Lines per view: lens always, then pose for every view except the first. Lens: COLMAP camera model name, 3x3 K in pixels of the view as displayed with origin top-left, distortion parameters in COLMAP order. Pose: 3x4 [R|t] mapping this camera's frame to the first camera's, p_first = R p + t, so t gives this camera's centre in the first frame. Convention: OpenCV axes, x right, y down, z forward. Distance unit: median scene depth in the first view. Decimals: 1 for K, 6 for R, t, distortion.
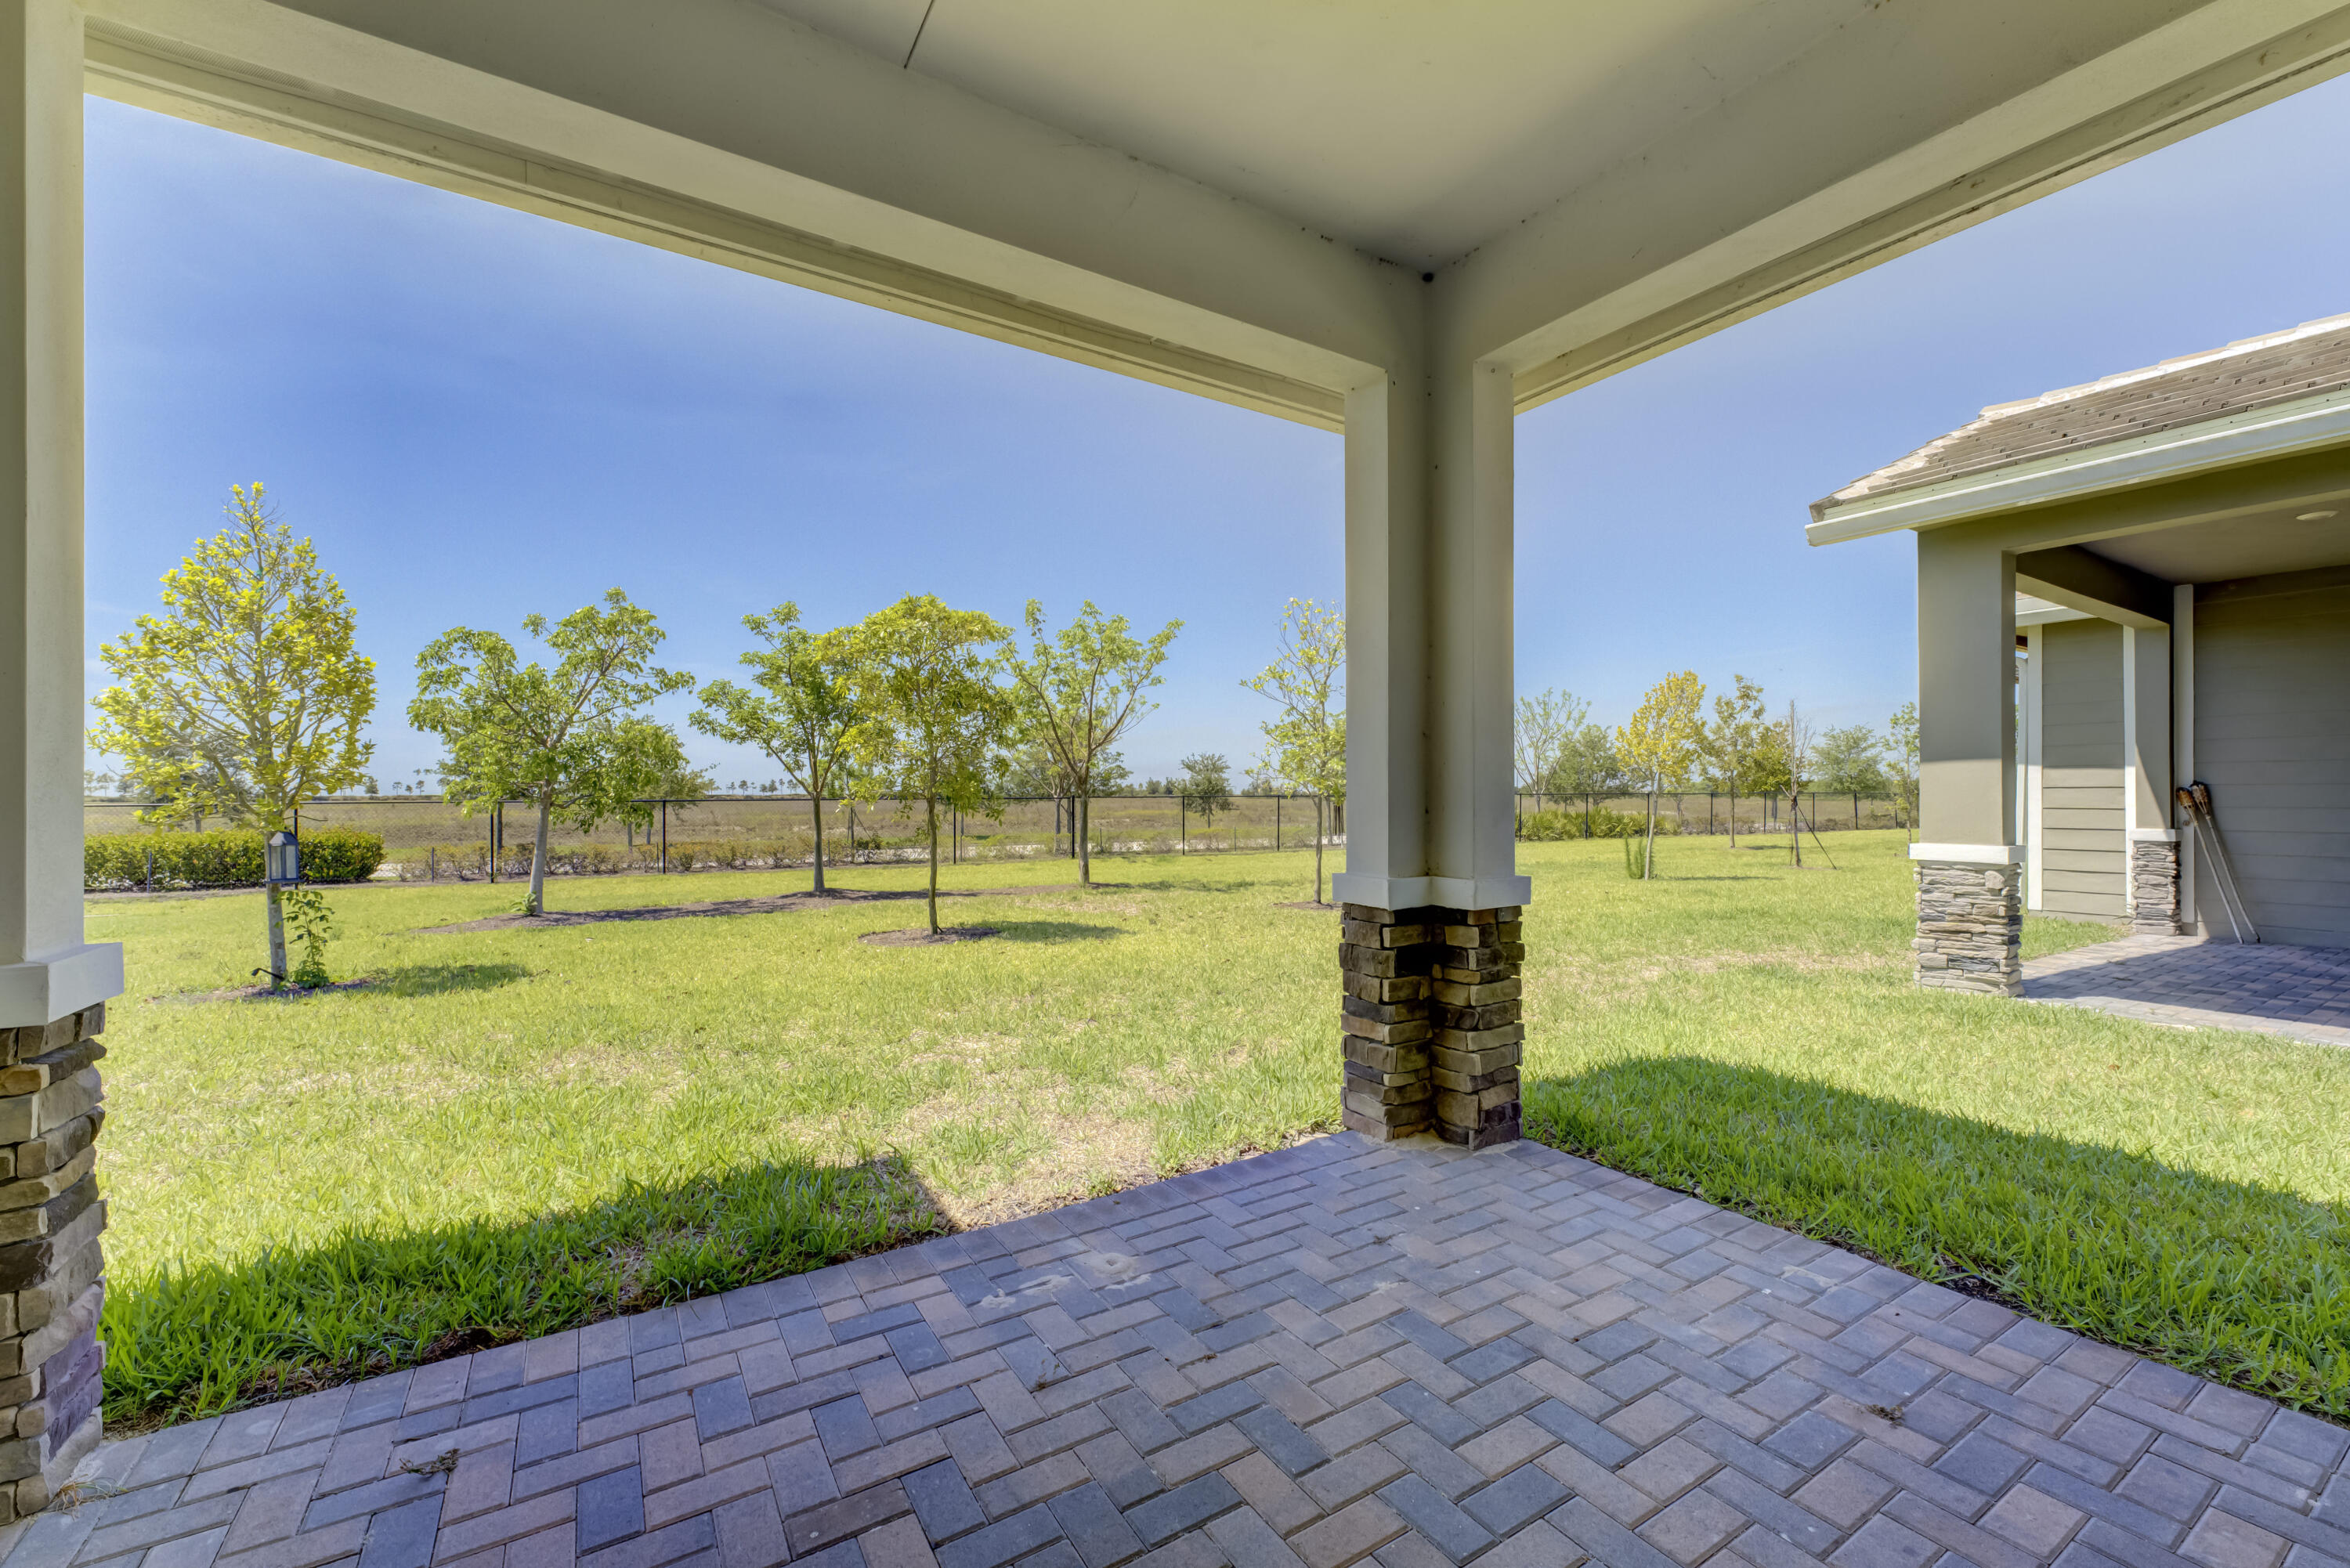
lens RADIAL K [[948.1, 0, 1168.3], [0, 948.1, 795.5], [0, 0, 1]] dist [0.001265, -0.000437]
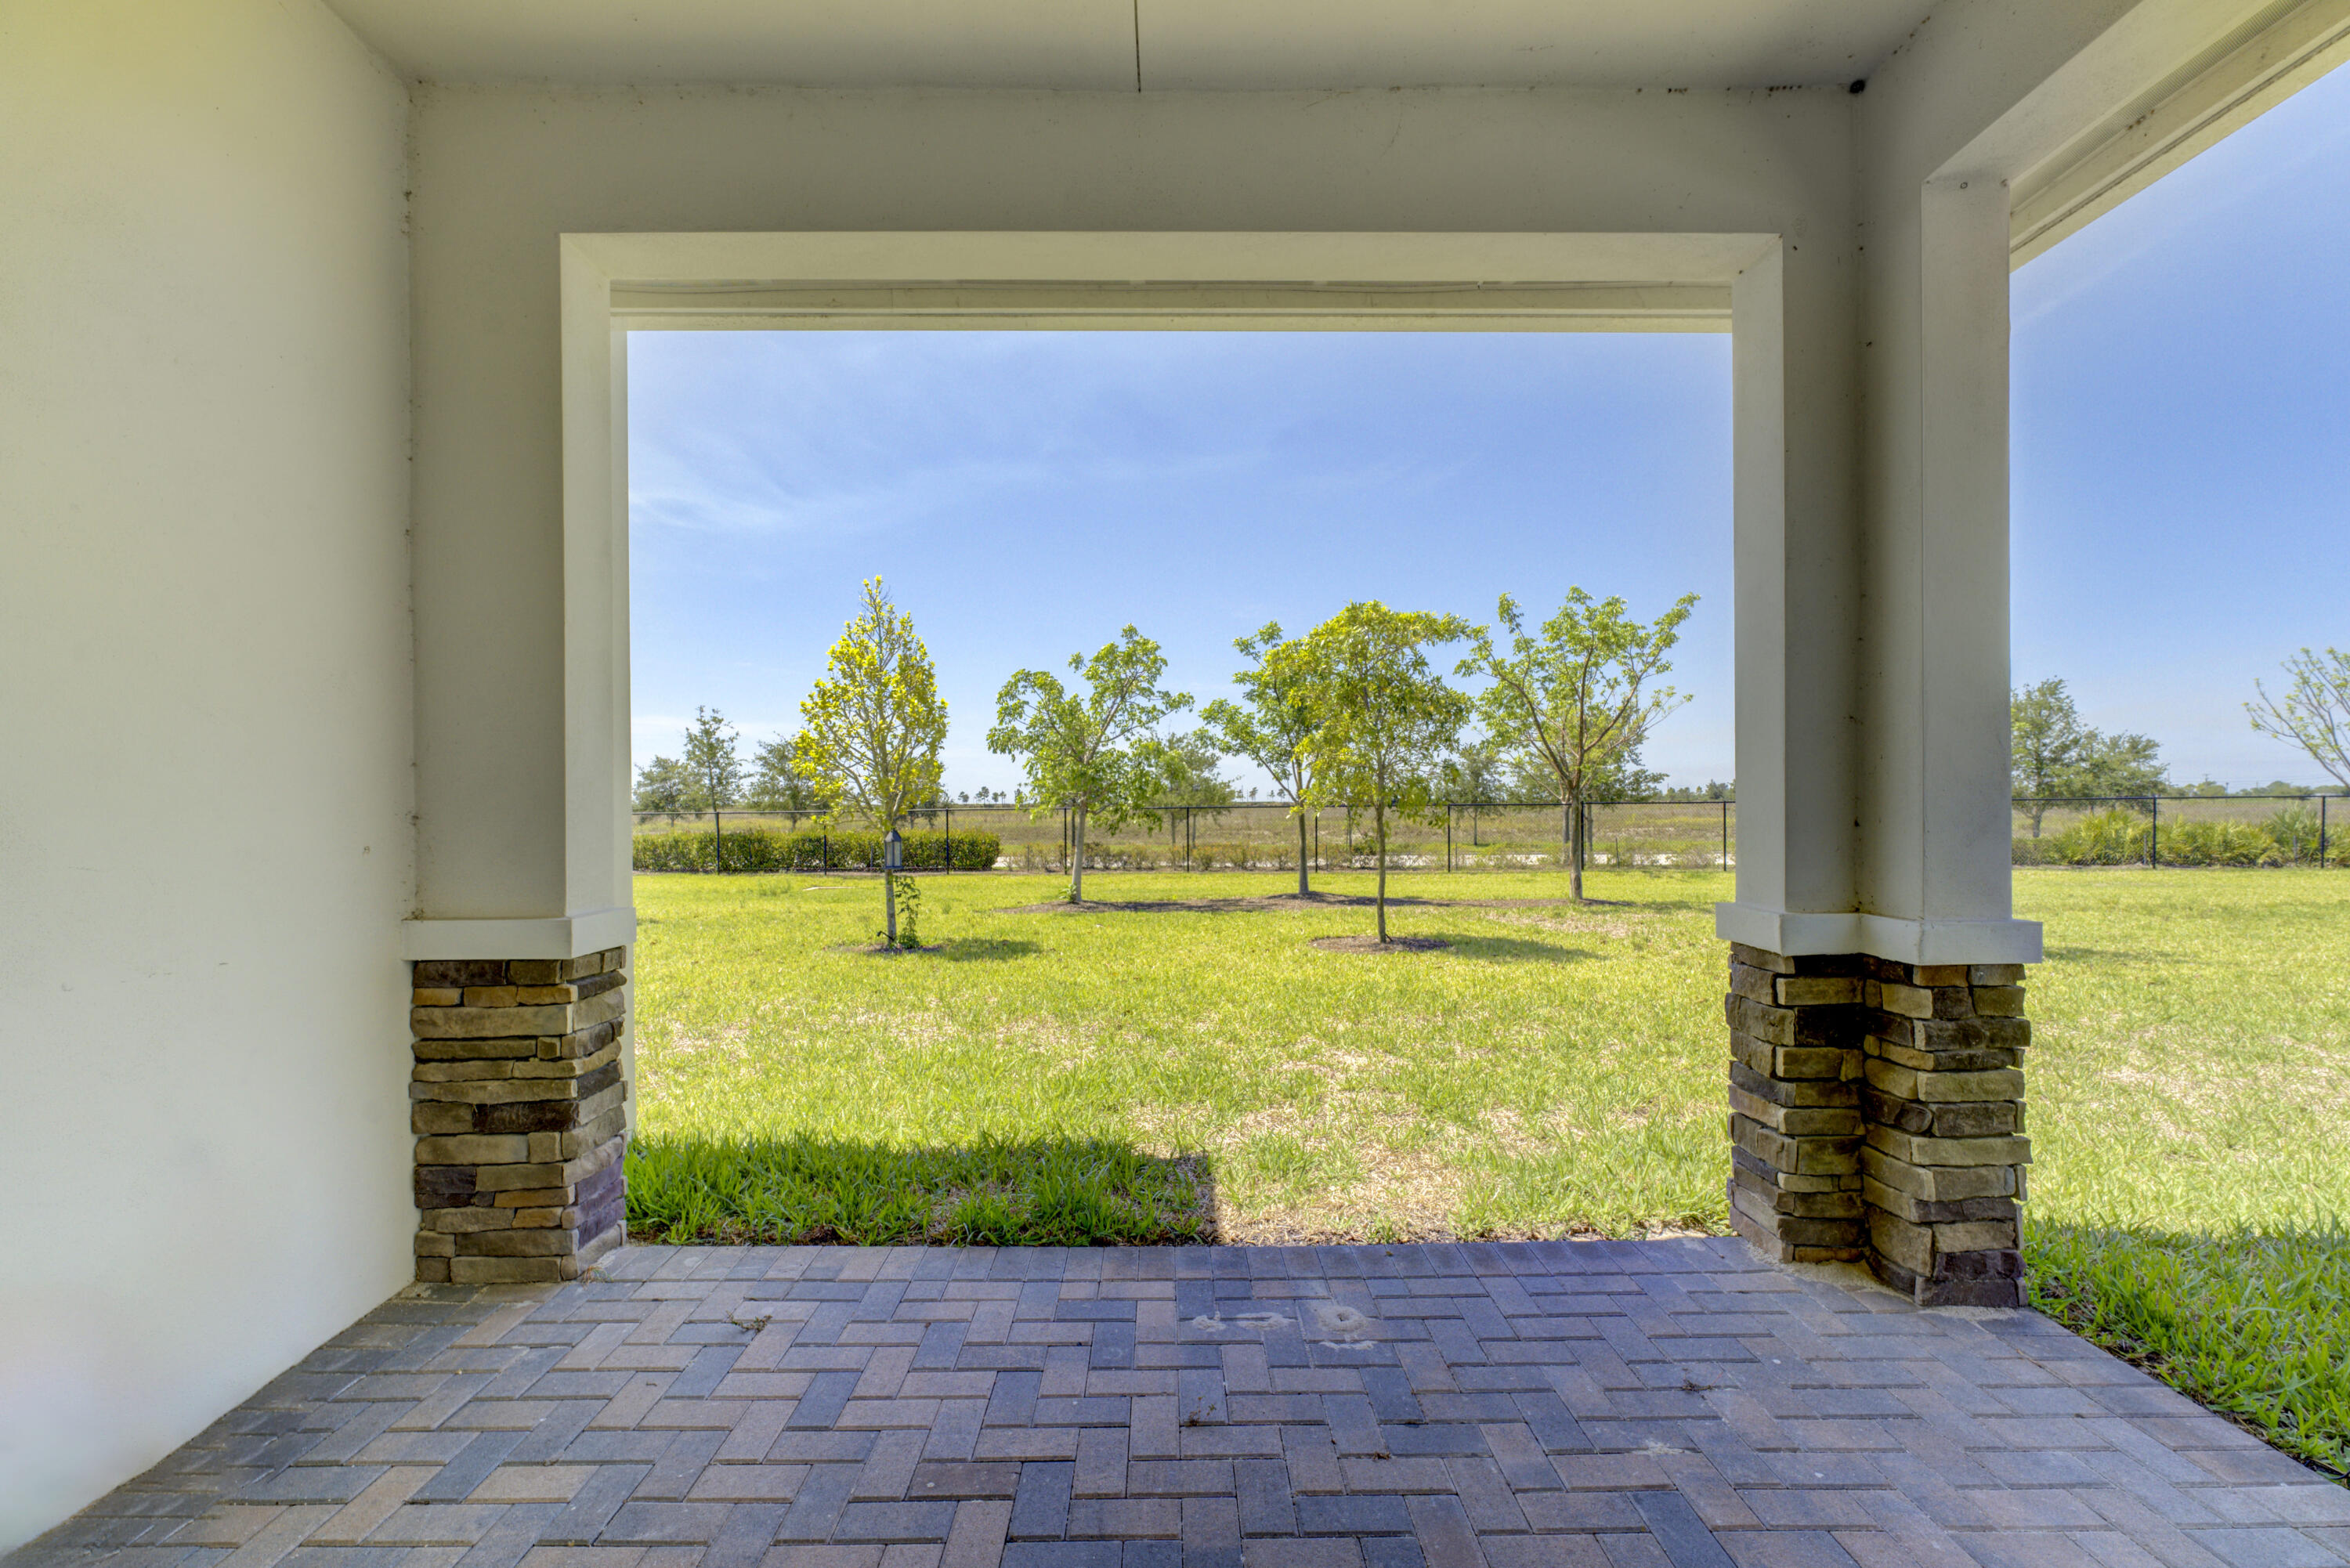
lens RADIAL K [[948.1, 0, 1168.9], [0, 948.1, 806.9], [0, 0, 1]] dist [0.001265, -0.000437]
pose [[0.852107, -0.001261, -0.523367, 0.210285], [0.004097, 0.999983, 0.004262, -0.001436], [0.523352, -0.005776, 0.852097, 0.106965]]
